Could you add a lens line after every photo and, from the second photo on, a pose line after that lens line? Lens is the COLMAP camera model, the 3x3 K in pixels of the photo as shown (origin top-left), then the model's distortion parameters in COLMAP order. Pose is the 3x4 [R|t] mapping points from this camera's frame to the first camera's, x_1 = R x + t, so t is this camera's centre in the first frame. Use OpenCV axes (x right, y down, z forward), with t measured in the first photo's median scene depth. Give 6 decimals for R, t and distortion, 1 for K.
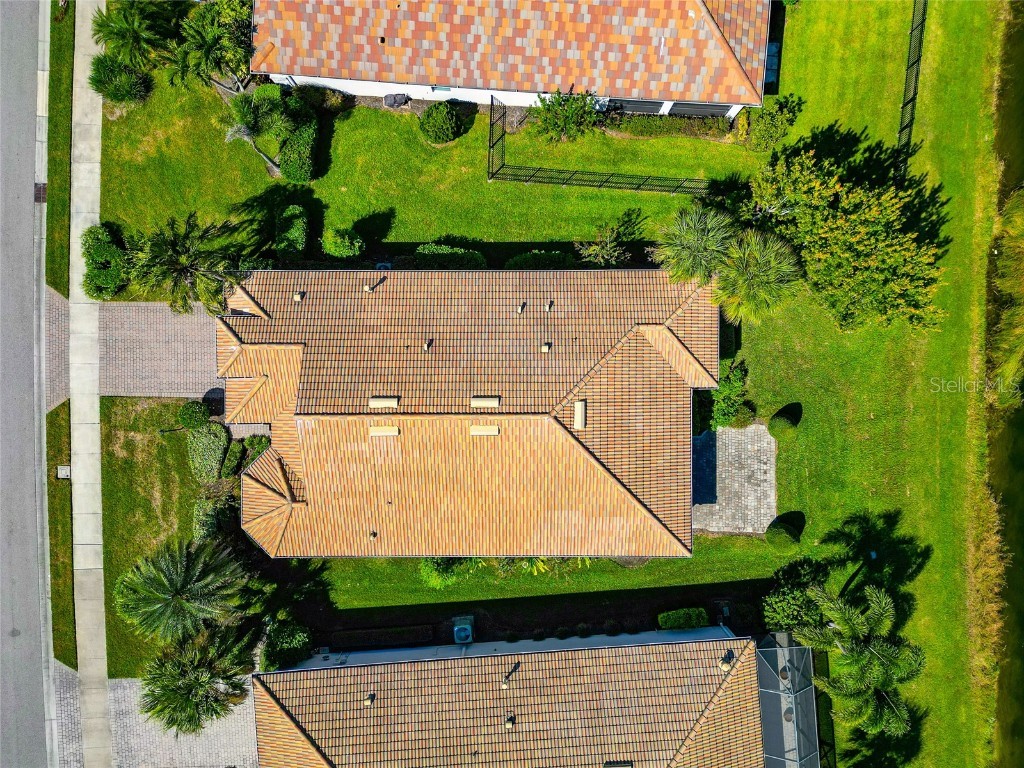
lens RADIAL K [[730.1, 0, 513.2], [0, 730.1, 388.2], [0, 0, 1]] dist [0.069877, -0.066847]
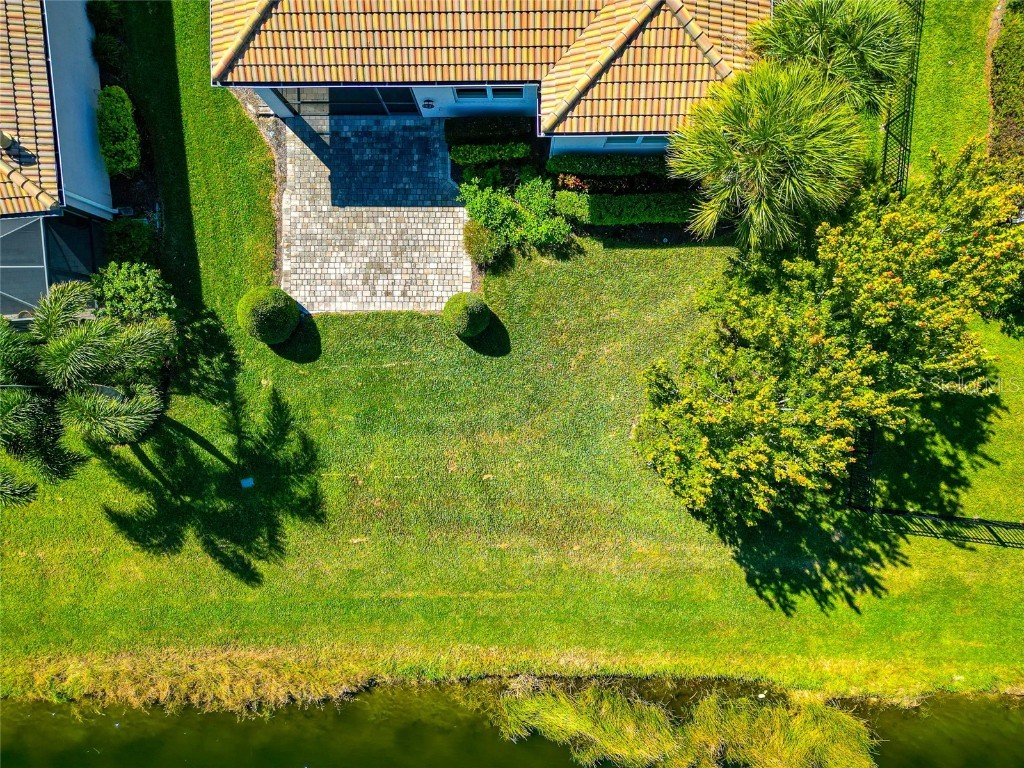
lens RADIAL K [[730.1, 0, 517.6], [0, 730.1, 386.2], [0, 0, 1]] dist [0.069877, -0.066847]
pose [[-0.000164, 0.999526, 0.030785, 0.394427], [-0.999994, -0.000059, -0.003396, 0.015625], [-0.003392, -0.030785, 0.999520, 0.426120]]
